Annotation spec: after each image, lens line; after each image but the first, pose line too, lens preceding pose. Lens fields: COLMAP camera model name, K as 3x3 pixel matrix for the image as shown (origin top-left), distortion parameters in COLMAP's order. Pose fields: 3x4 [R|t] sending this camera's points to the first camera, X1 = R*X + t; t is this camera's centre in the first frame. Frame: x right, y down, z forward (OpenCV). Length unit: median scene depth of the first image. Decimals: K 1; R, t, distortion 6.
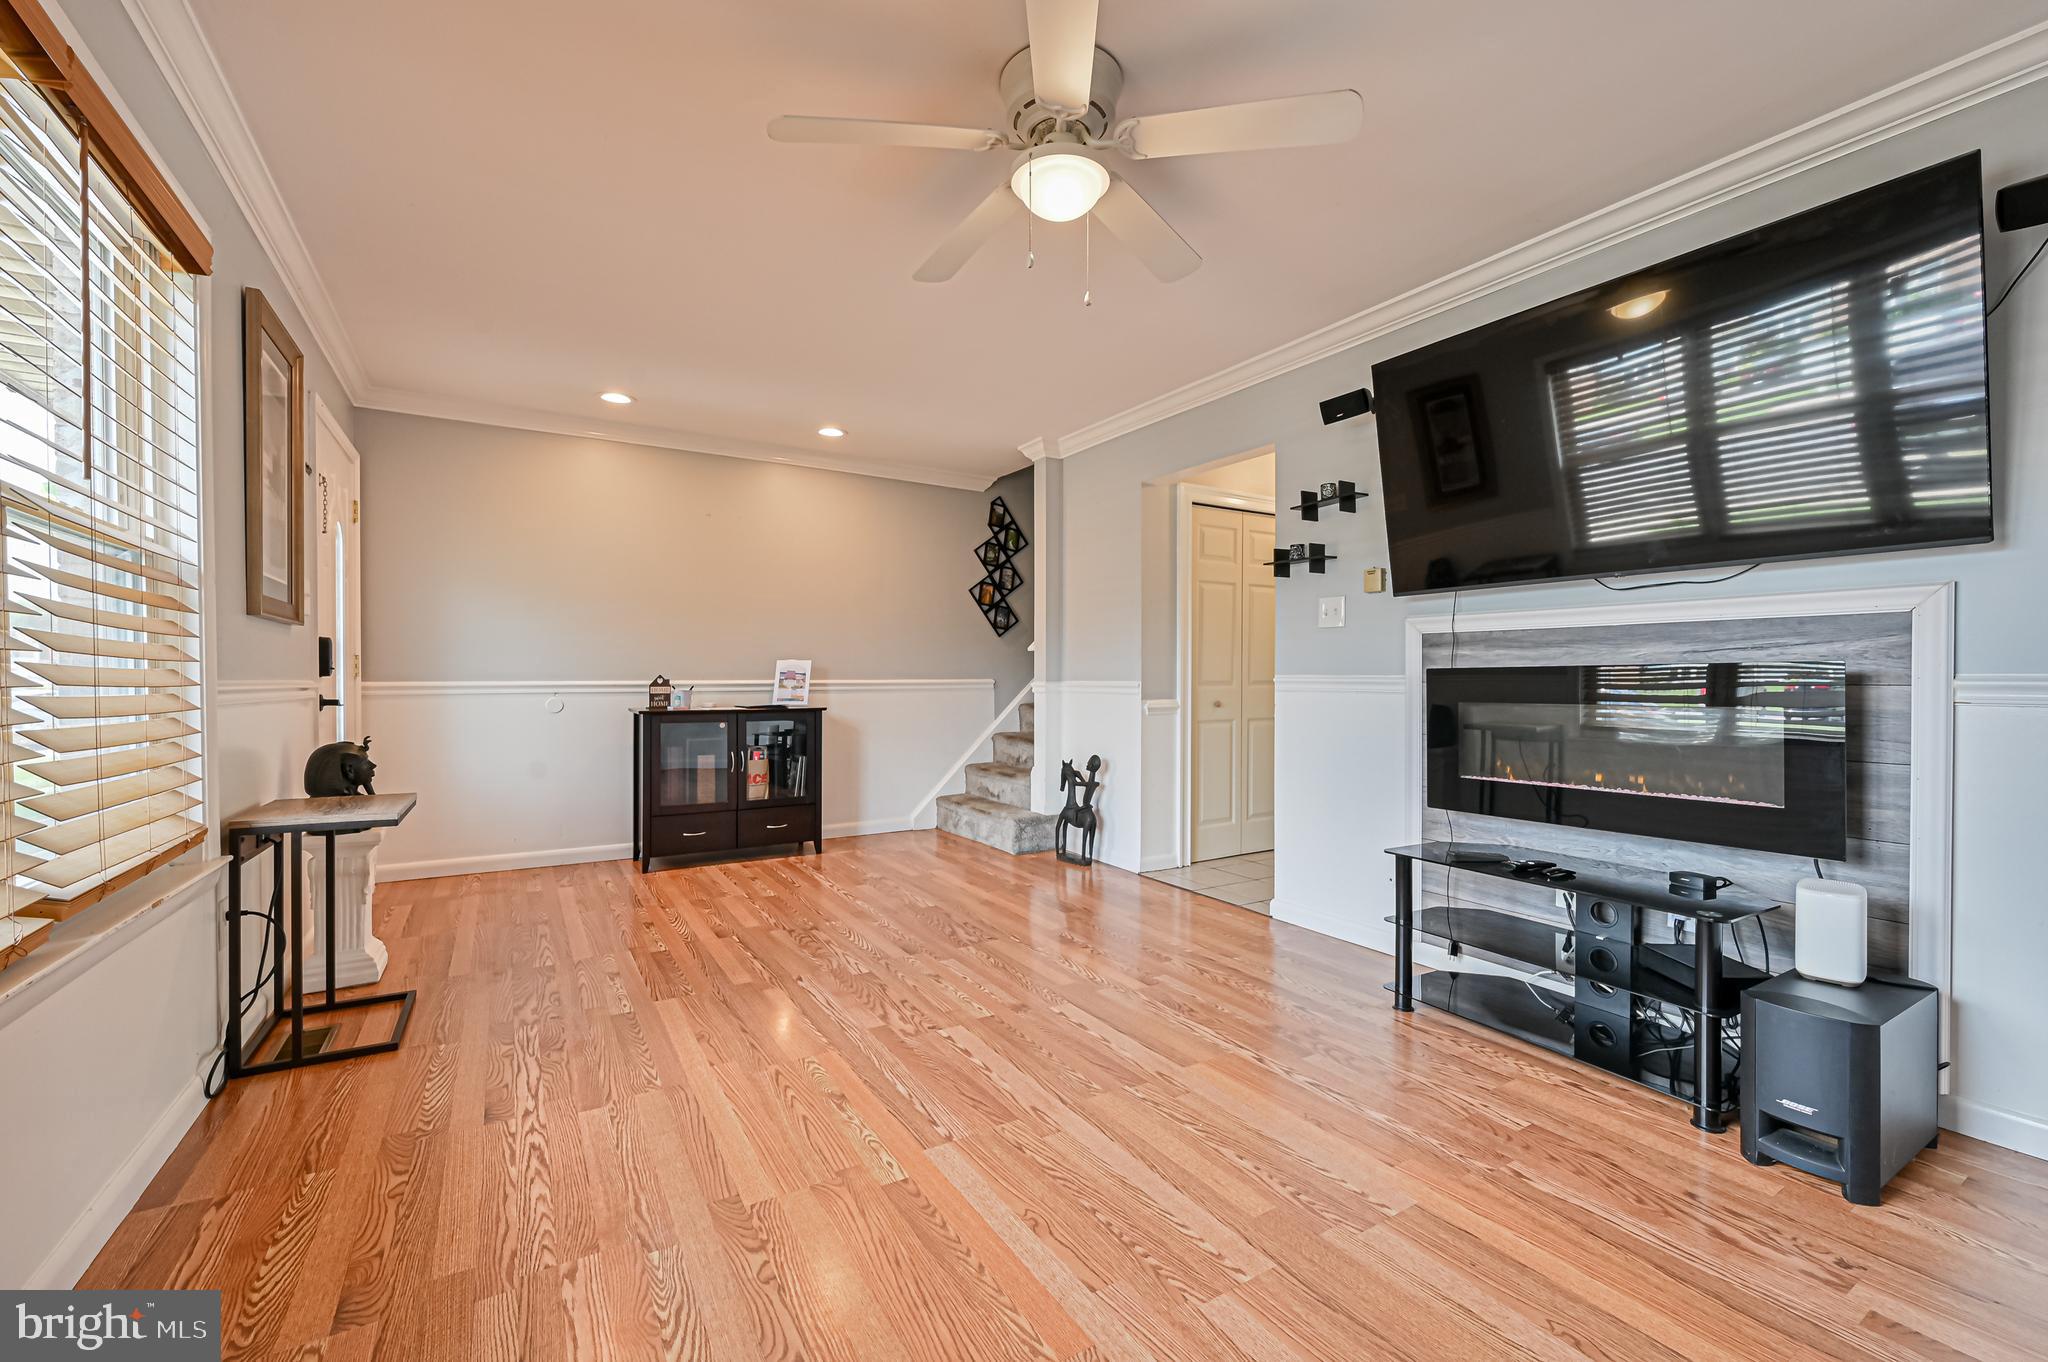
lens RADIAL K [[833.0, 0, 1018.0], [0, 833.0, 684.2], [0, 0, 1]] dist [-0.001556, -0.000177]
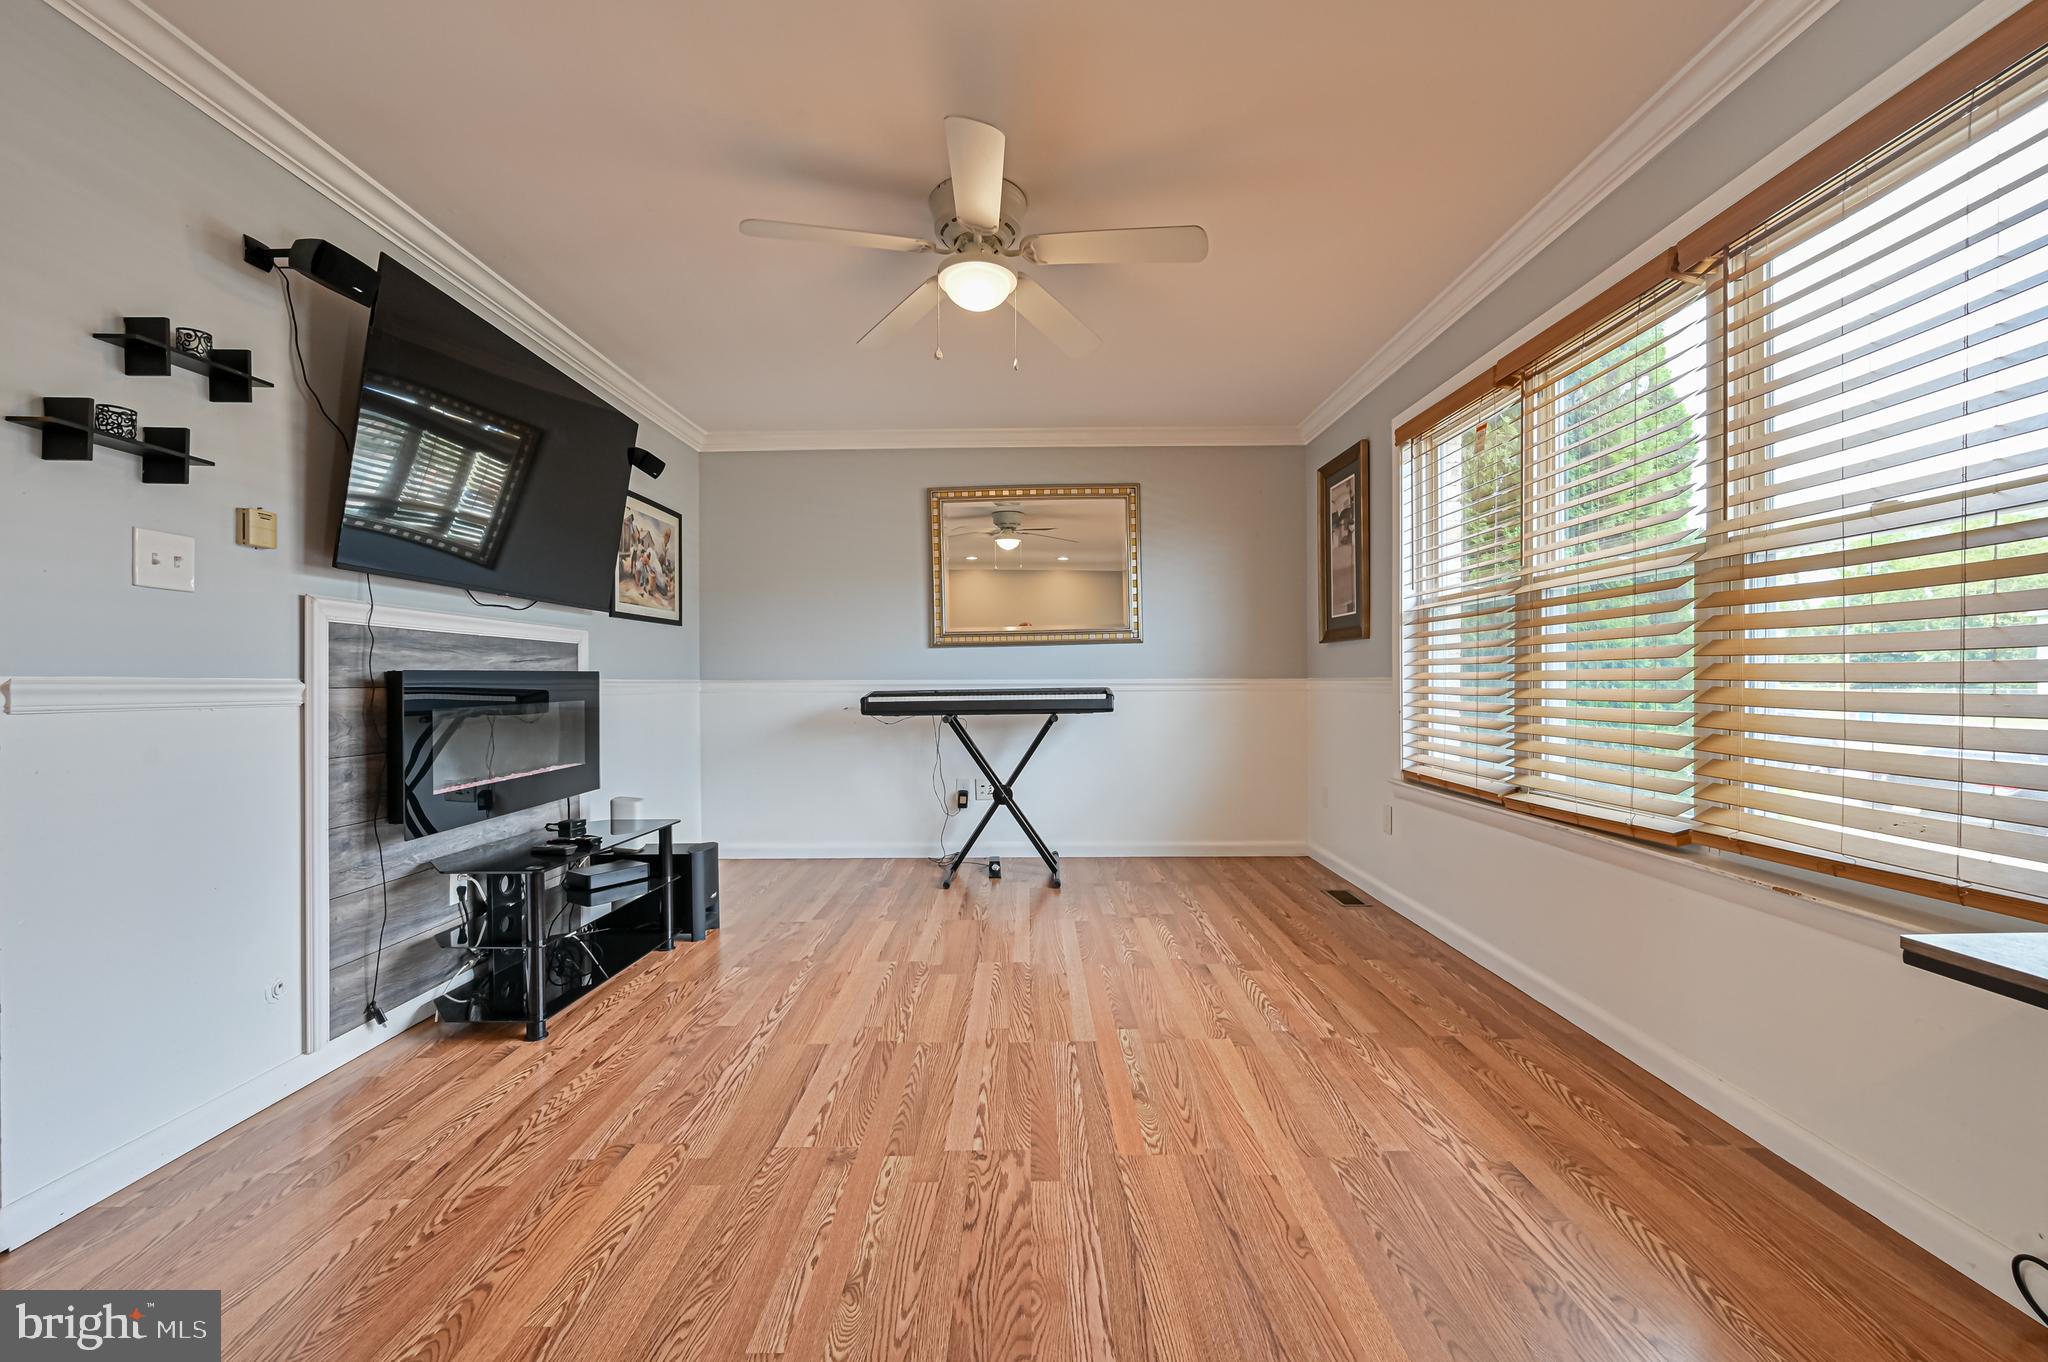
lens RADIAL K [[833.0, 0, 1018.0], [0, 833.0, 684.2], [0, 0, 1]] dist [-0.001556, -0.000177]
pose [[-0.847447, 0.002649, 0.530873, -0.369789], [0.009515, 0.999903, 0.010199, -0.006719], [-0.530795, 0.013694, -0.847390, 1.136325]]
